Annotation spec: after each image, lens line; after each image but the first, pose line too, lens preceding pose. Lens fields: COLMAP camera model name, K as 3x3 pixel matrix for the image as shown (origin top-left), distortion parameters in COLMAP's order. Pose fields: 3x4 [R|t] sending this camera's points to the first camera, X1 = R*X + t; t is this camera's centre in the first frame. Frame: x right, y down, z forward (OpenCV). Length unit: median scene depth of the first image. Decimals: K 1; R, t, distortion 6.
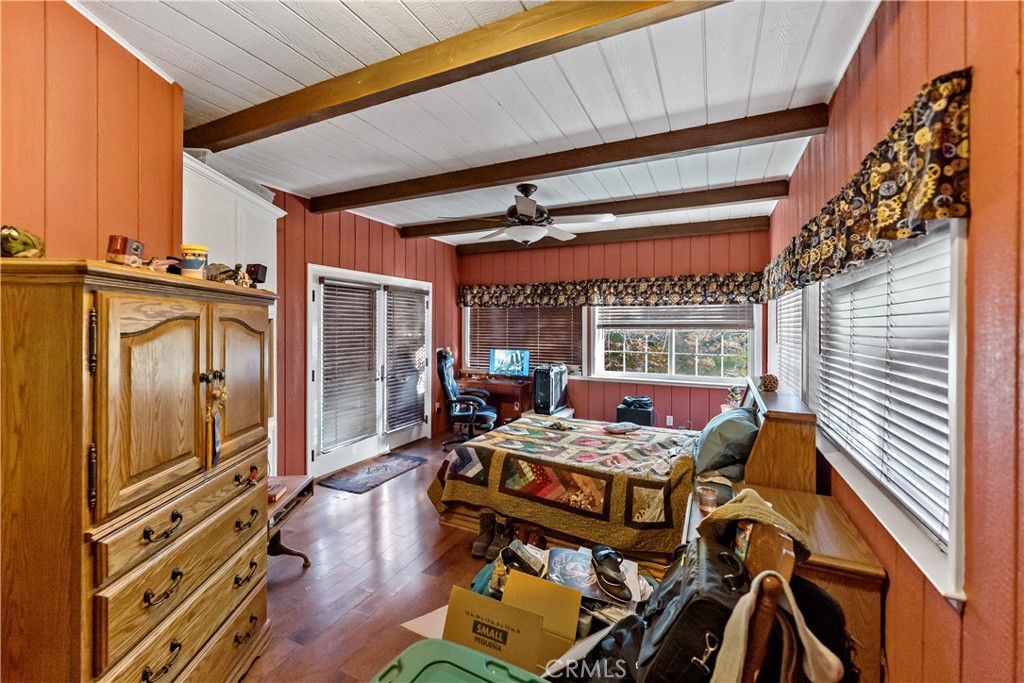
lens RADIAL K [[418.7, 0, 510.4], [0, 418.7, 325.2], [0, 0, 1]] dist [0.000654, 0.000017]
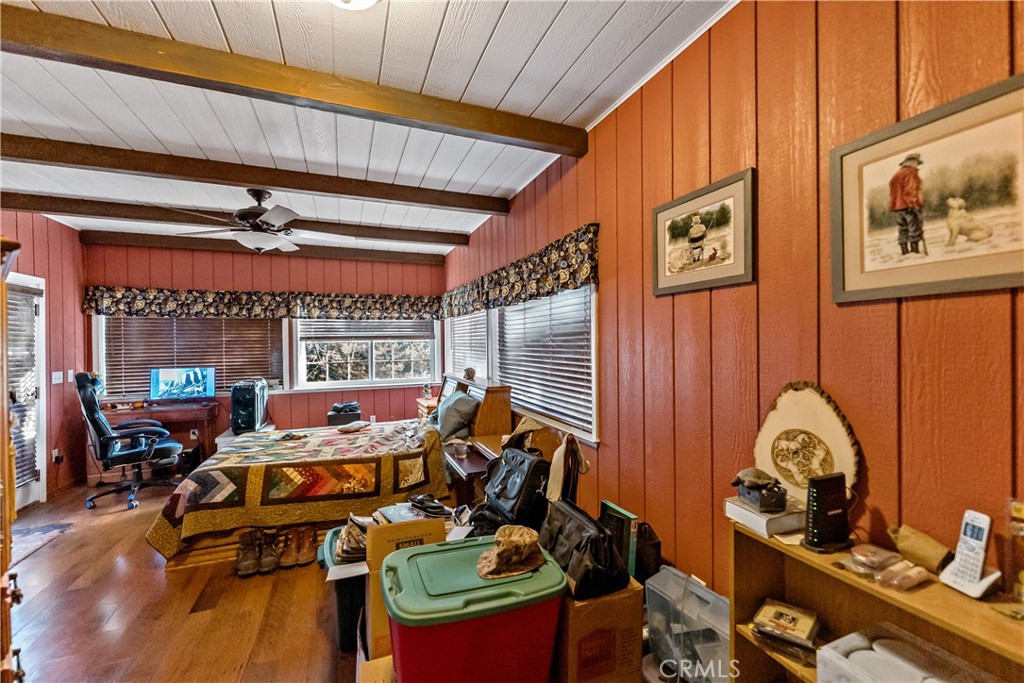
lens RADIAL K [[413.4, 0, 512.0], [0, 413.4, 341.5], [0, 0, 1]] dist [0.000058, -0.000027]
pose [[0.666296, -0.013049, 0.745573, -0.226170], [0.012755, 0.999900, 0.006102, 0.011789], [-0.745578, 0.005444, 0.666396, -0.048959]]
